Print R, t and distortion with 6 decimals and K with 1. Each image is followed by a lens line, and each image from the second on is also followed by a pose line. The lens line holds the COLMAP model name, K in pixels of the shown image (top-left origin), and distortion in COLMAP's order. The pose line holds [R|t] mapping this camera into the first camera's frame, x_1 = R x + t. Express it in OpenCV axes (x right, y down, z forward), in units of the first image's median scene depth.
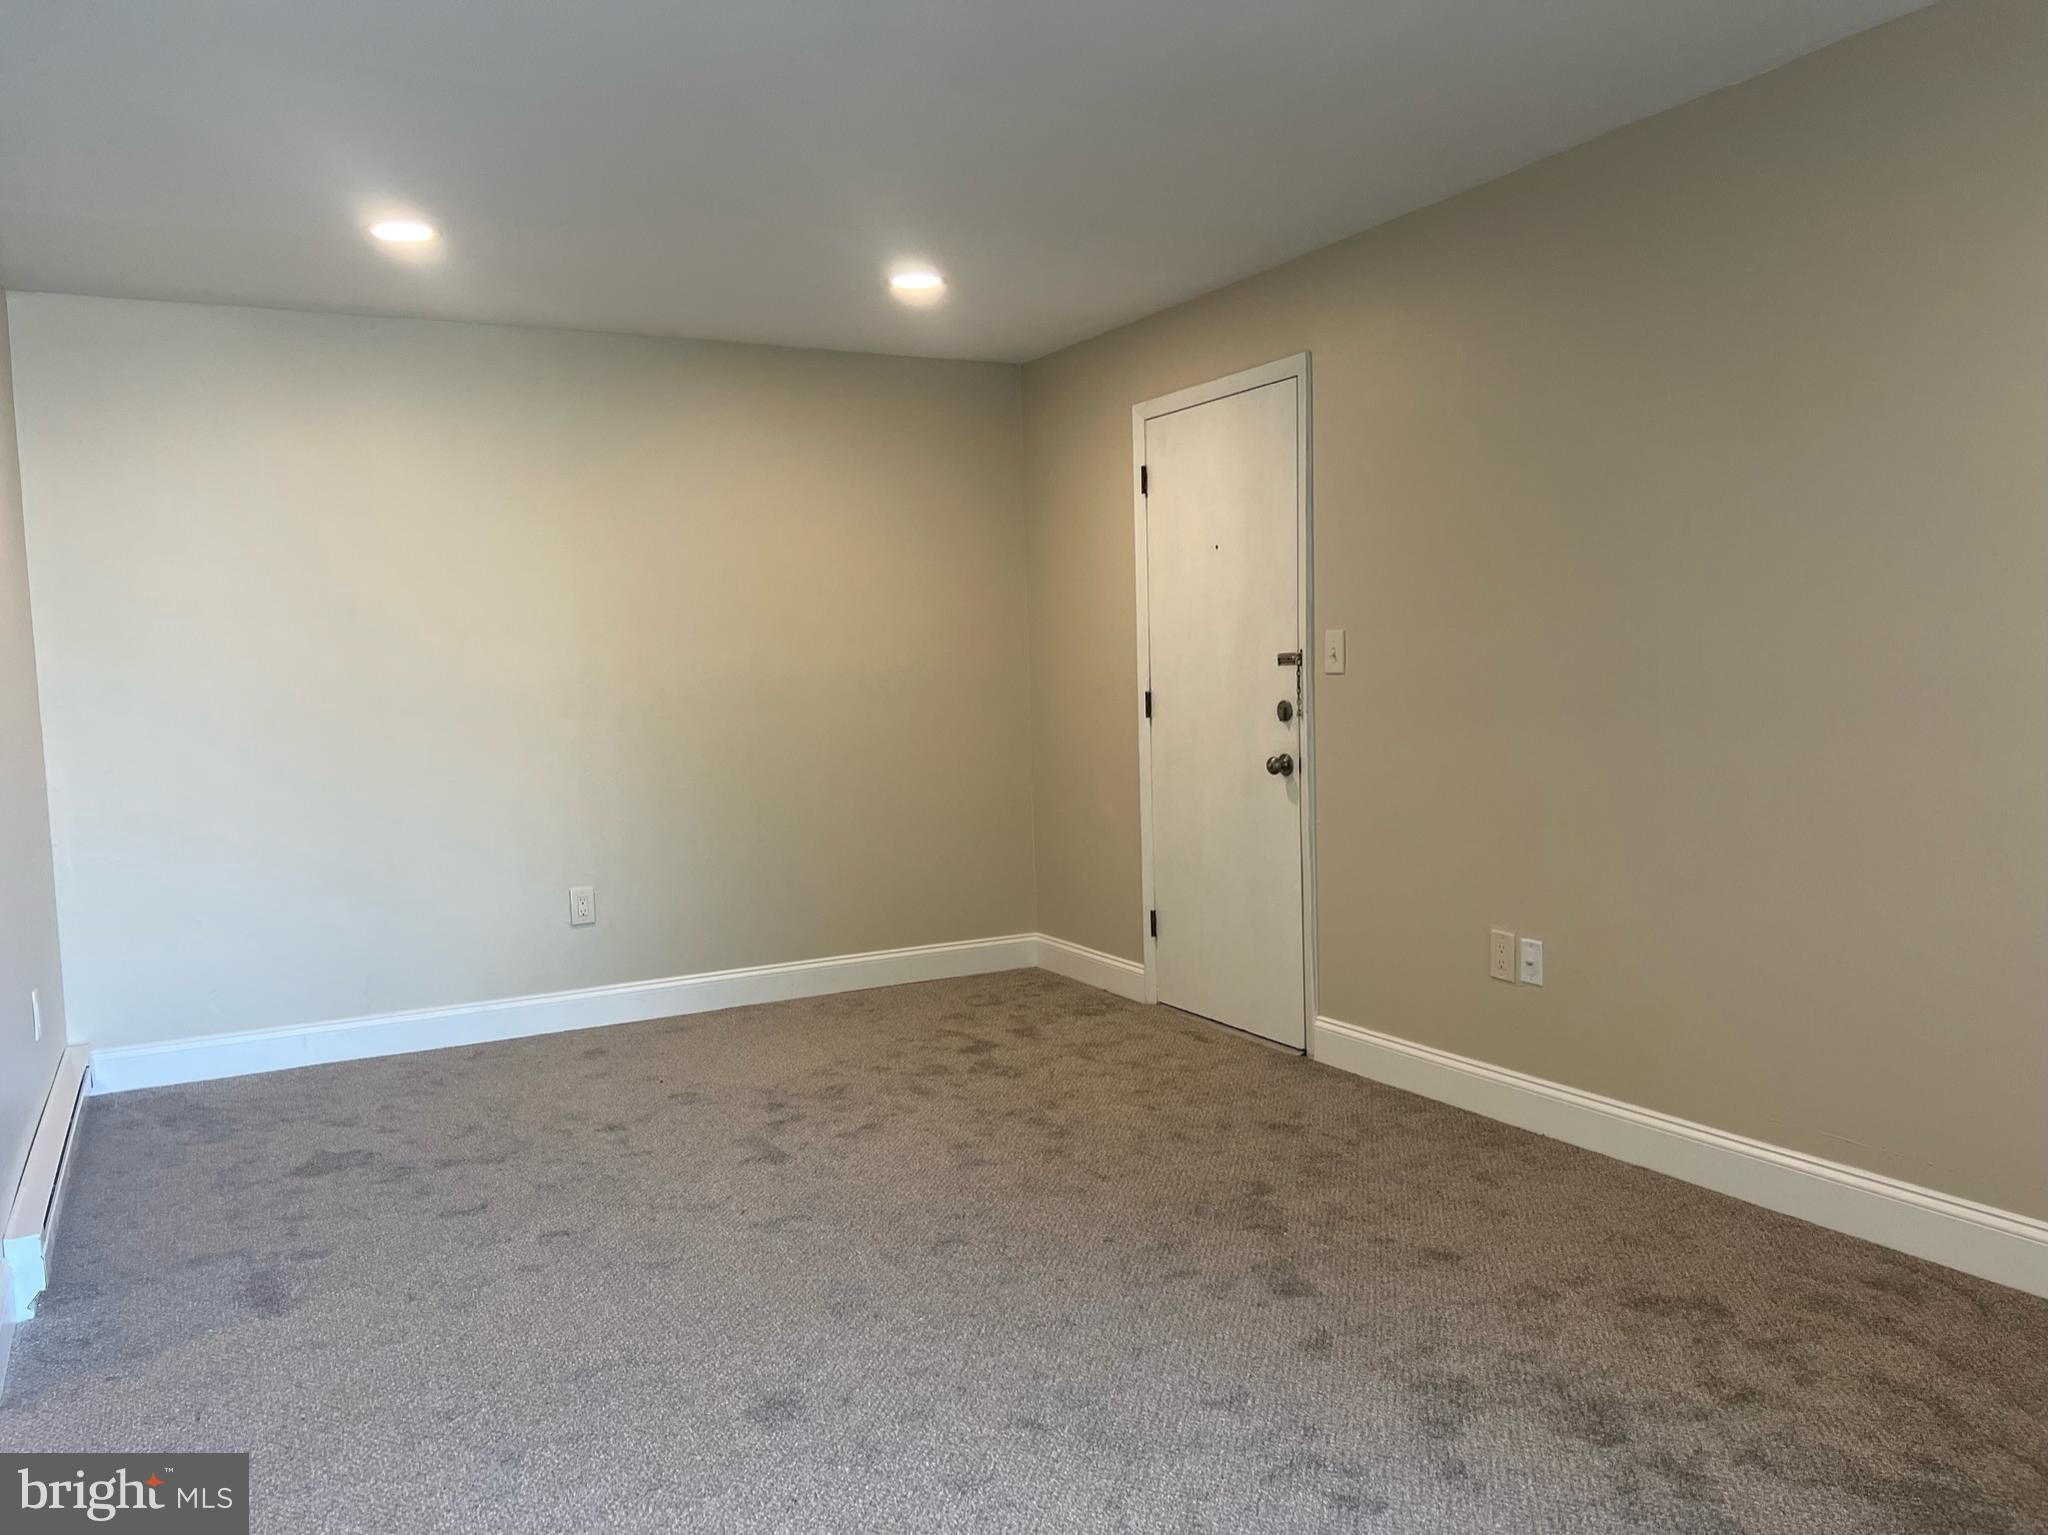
lens RADIAL K [[1573.1, 0, 1025.6], [0, 1573.1, 813.0], [0, 0, 1]] dist [0.083776, -0.150769]
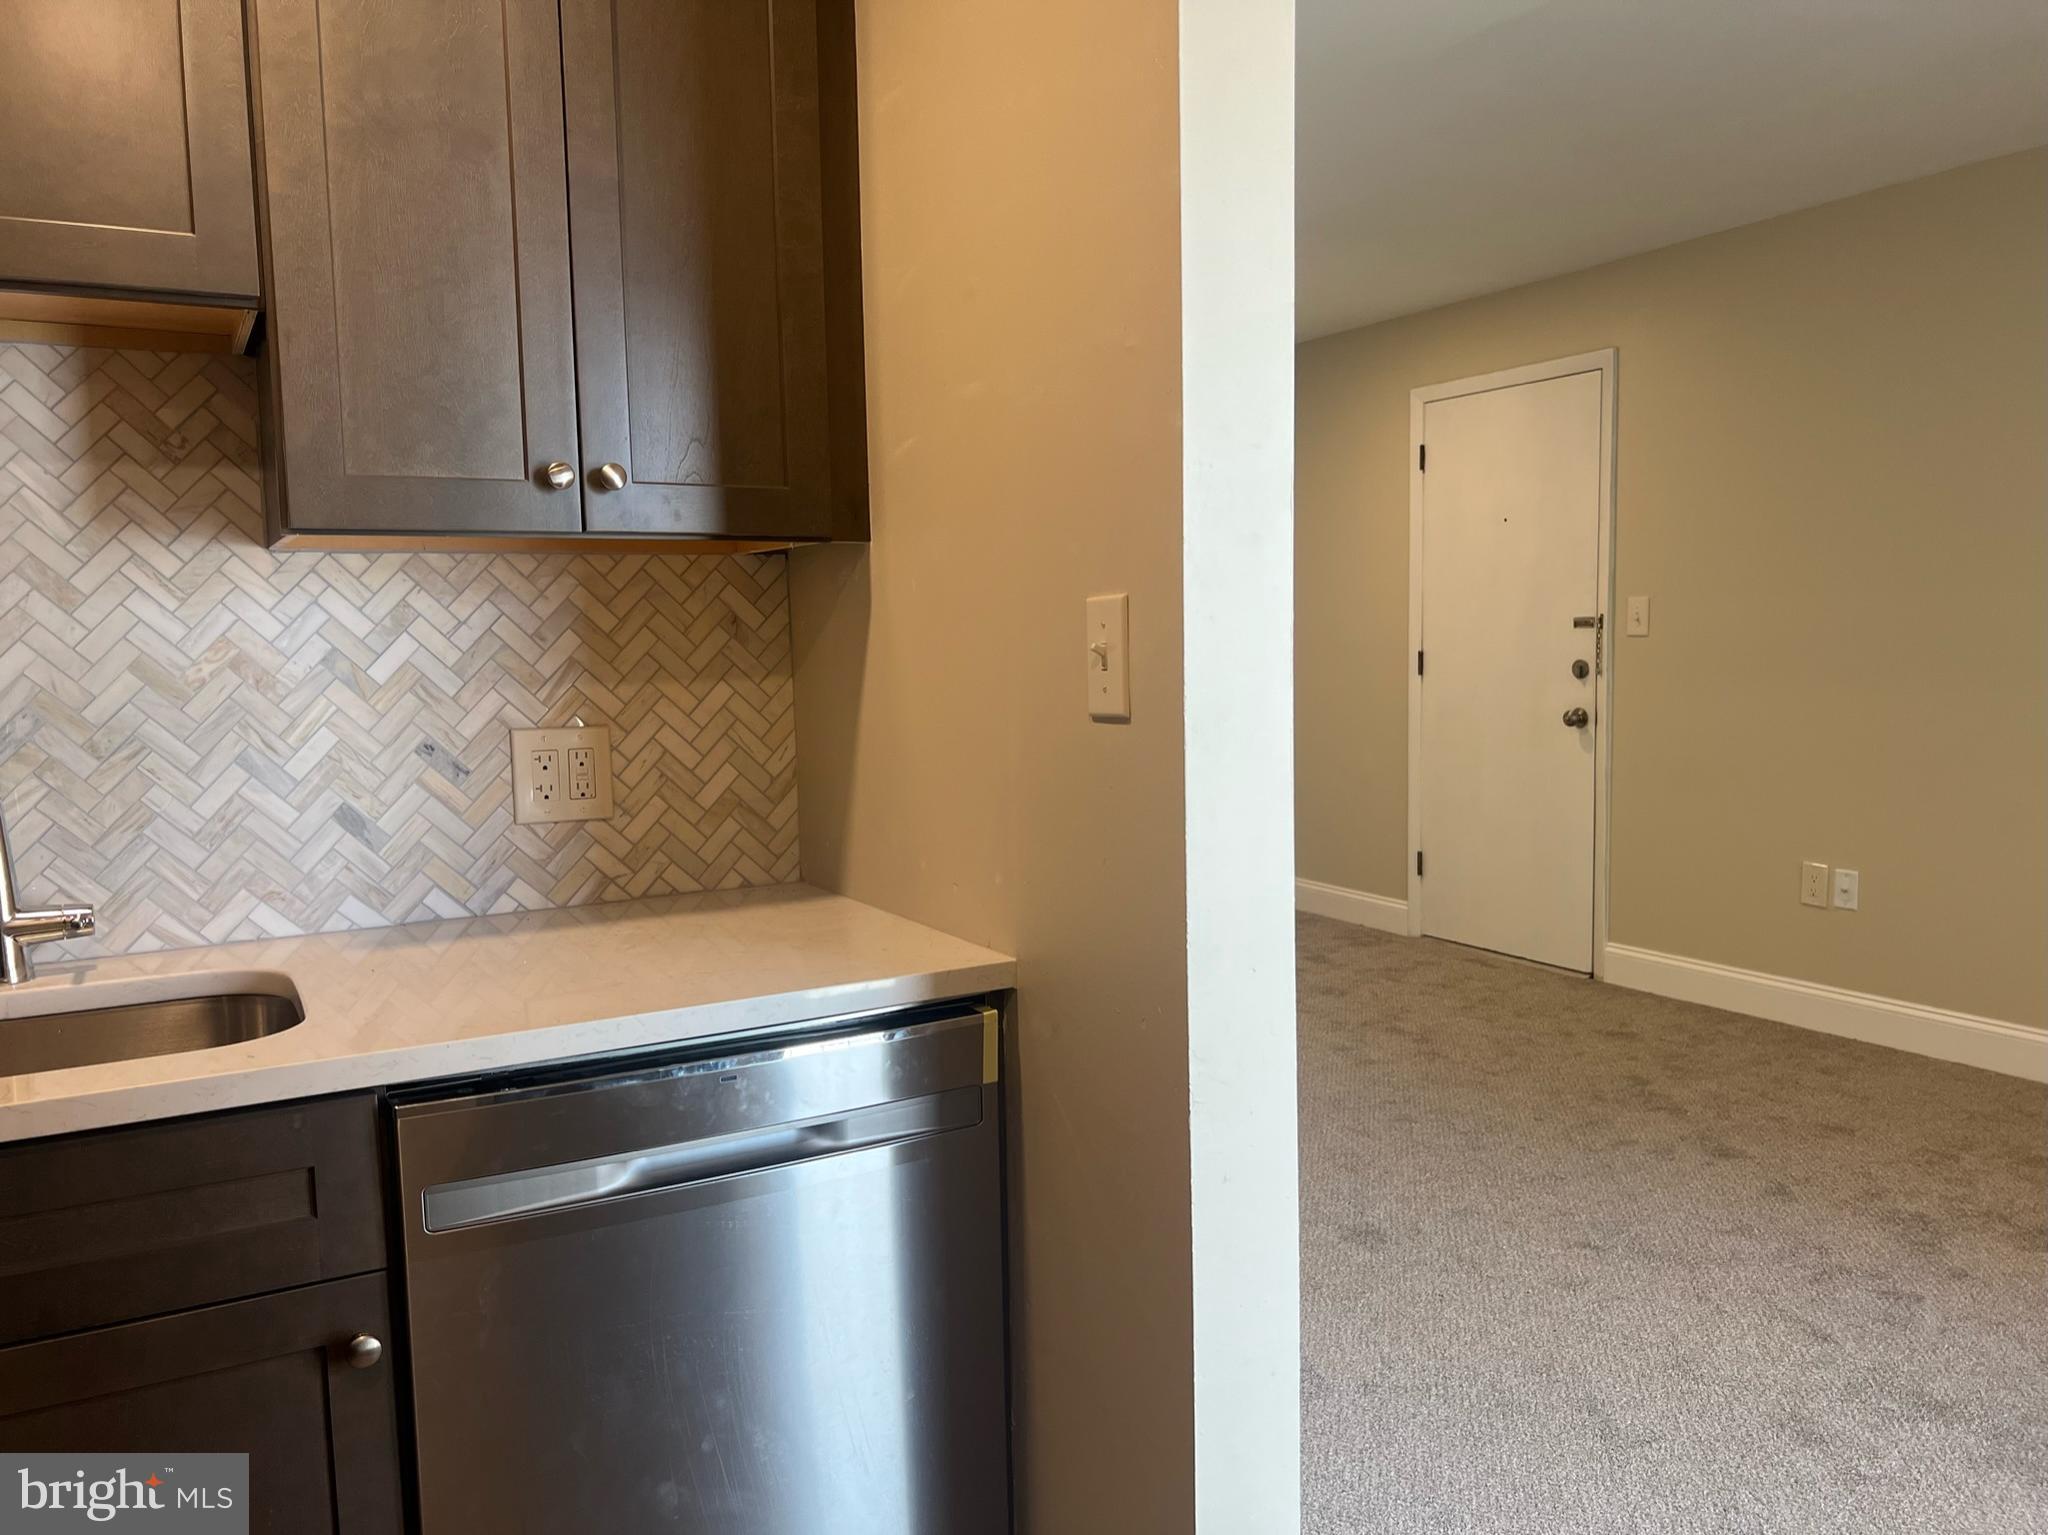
lens RADIAL K [[1595.0, 0, 1028.6], [0, 1595.0, 805.9], [0, 0, 1]] dist [0.010375, 0.006927]
pose [[0.999738, 0.006972, 0.021788, -0.260581], [-0.007362, 0.999813, 0.017895, 0.015035], [-0.021660, -0.018051, 0.999602, -0.124493]]
